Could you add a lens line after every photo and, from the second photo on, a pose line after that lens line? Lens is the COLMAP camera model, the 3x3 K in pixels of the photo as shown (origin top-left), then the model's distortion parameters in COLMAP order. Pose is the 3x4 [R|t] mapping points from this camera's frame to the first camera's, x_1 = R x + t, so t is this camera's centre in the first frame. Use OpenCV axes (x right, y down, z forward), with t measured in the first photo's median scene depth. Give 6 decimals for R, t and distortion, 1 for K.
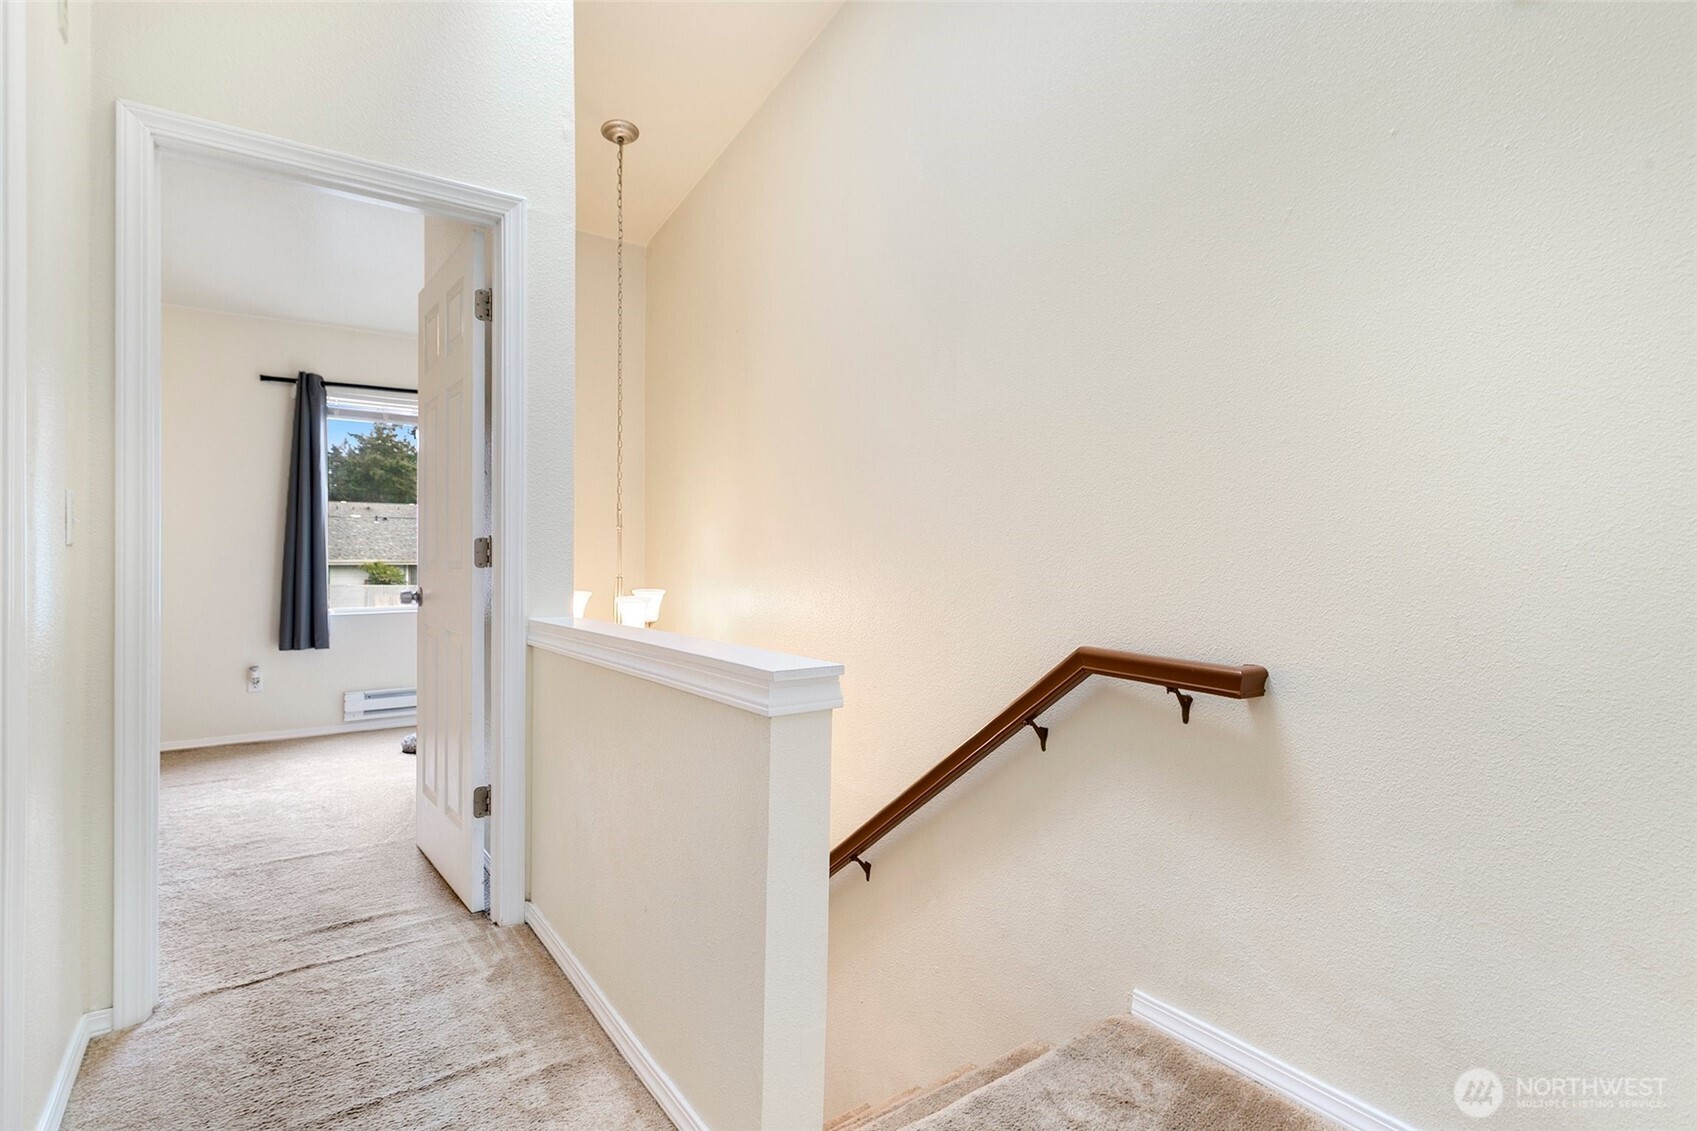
lens RADIAL K [[788.6, 0, 832.9], [0, 788.6, 554.8], [0, 0, 1]] dist [0.004736, 0.000274]
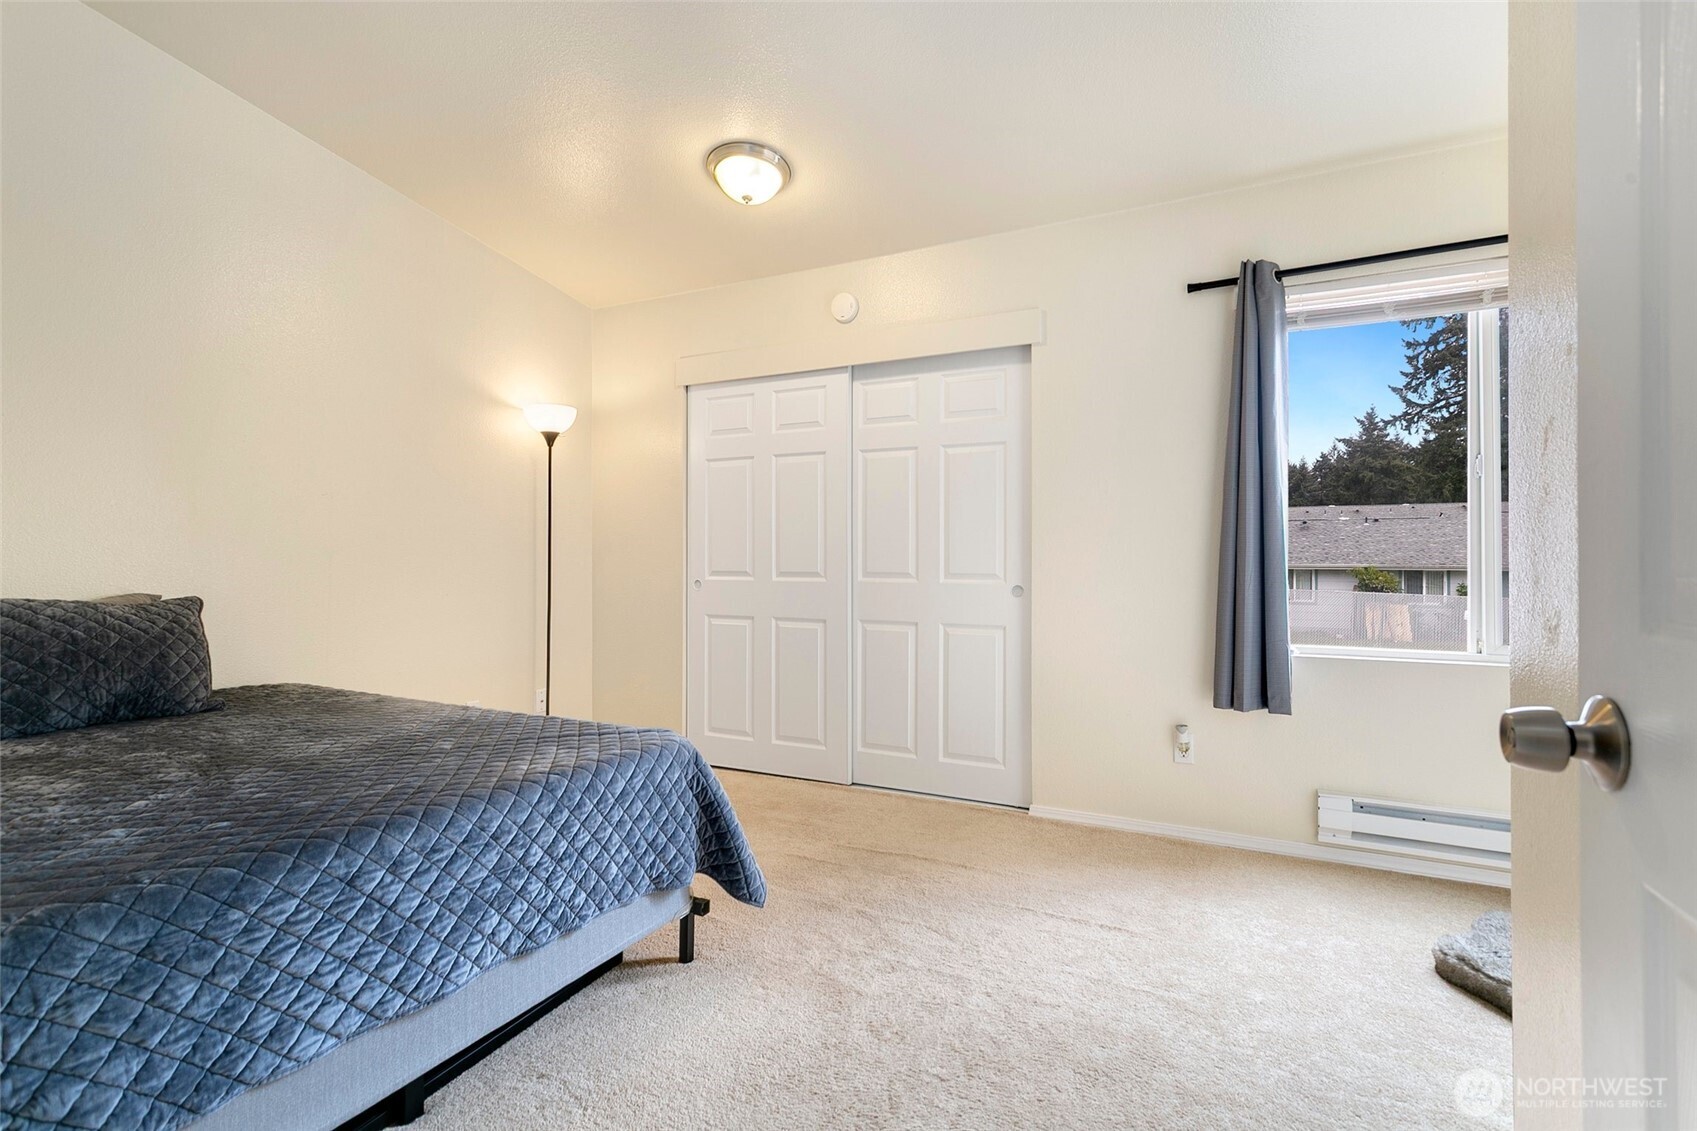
lens RADIAL K [[788.6, 0, 849.5], [0, 788.6, 551.6], [0, 0, 1]] dist [0.004736, 0.000274]
pose [[0.450698, -0.010934, -0.892610, -0.257832], [0.002637, 0.999937, -0.010917, 0.002807], [0.892673, 0.002567, 0.450698, 0.439467]]
